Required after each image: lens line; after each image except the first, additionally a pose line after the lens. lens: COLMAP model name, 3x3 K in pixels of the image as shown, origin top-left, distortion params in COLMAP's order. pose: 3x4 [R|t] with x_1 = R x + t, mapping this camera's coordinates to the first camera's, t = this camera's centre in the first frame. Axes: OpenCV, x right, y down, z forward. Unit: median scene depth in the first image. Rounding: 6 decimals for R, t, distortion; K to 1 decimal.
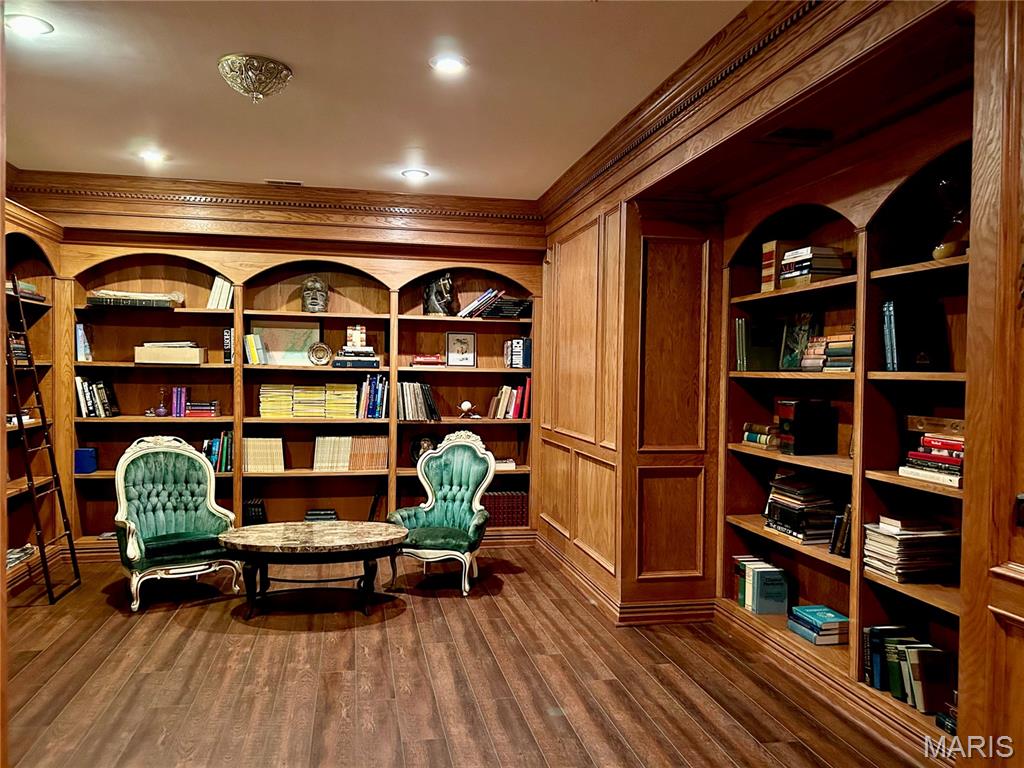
lens RADIAL K [[802.6, 0, 512.0], [0, 802.6, 384.0], [0, 0, 1]] dist [0.088866, -0.007895]
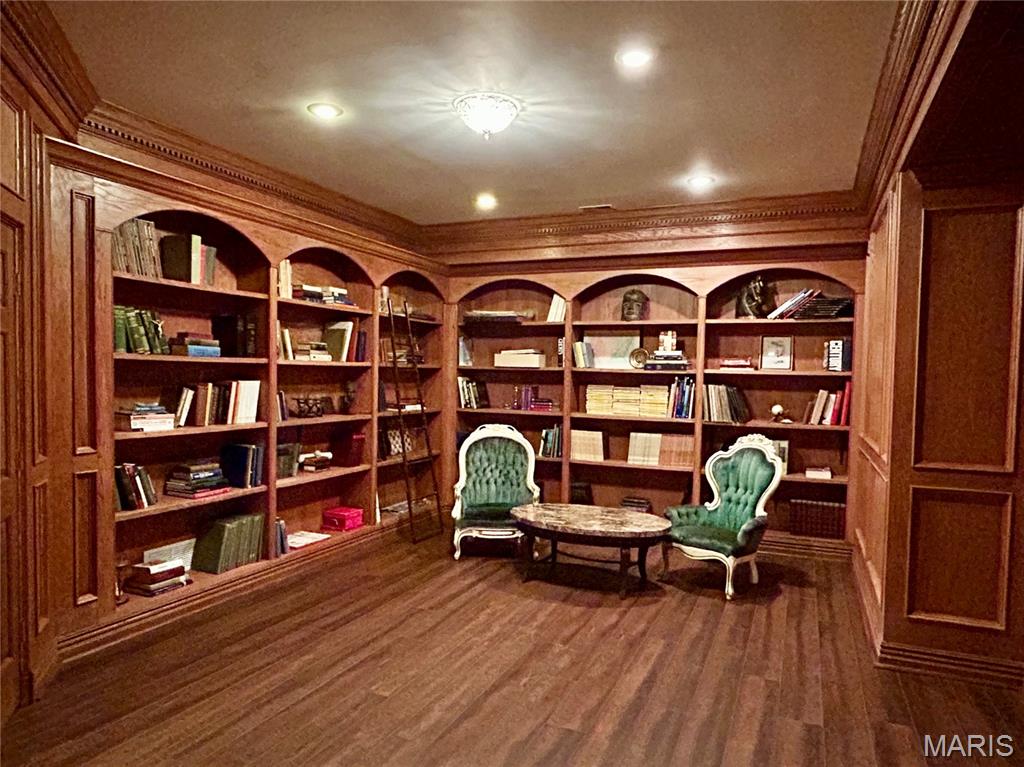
lens RADIAL K [[688.0, 0, 513.9], [0, 688.0, 399.1], [0, 0, 1]] dist [0.030700, -0.004474]
pose [[0.828598, 0.024591, -0.559303, 0.158960], [-0.017197, 0.999681, 0.018477, 0.004658], [0.559579, -0.005692, 0.828757, 0.125246]]
